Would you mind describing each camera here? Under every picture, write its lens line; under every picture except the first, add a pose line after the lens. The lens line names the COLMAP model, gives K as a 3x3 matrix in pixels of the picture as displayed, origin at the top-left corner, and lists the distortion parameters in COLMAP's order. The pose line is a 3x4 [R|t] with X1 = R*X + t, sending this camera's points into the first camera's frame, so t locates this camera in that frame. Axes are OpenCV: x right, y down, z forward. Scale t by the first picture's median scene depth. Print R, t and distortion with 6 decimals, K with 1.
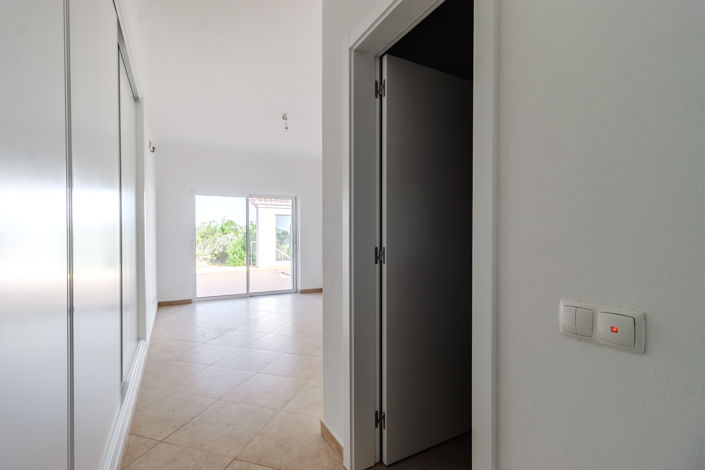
lens RADIAL K [[322.5, 0, 345.2], [0, 322.5, 234.6], [0, 0, 1]] dist [-0.000043, 0.000016]
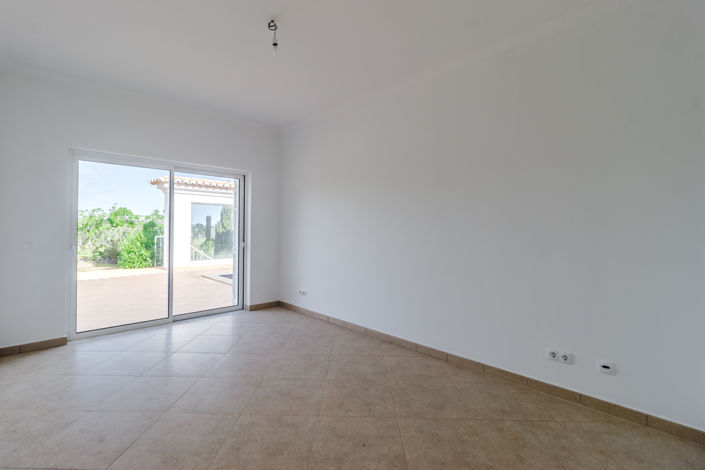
lens RADIAL K [[324.3, 0, 352.4], [0, 324.3, 228.0], [0, 0, 1]] dist [-0.018872, 0.000039]
pose [[0.957112, 0.011545, 0.289489, -0.082623], [-0.010500, 0.999932, -0.005164, 0.000673], [-0.289529, 0.001903, 0.957167, 0.157866]]
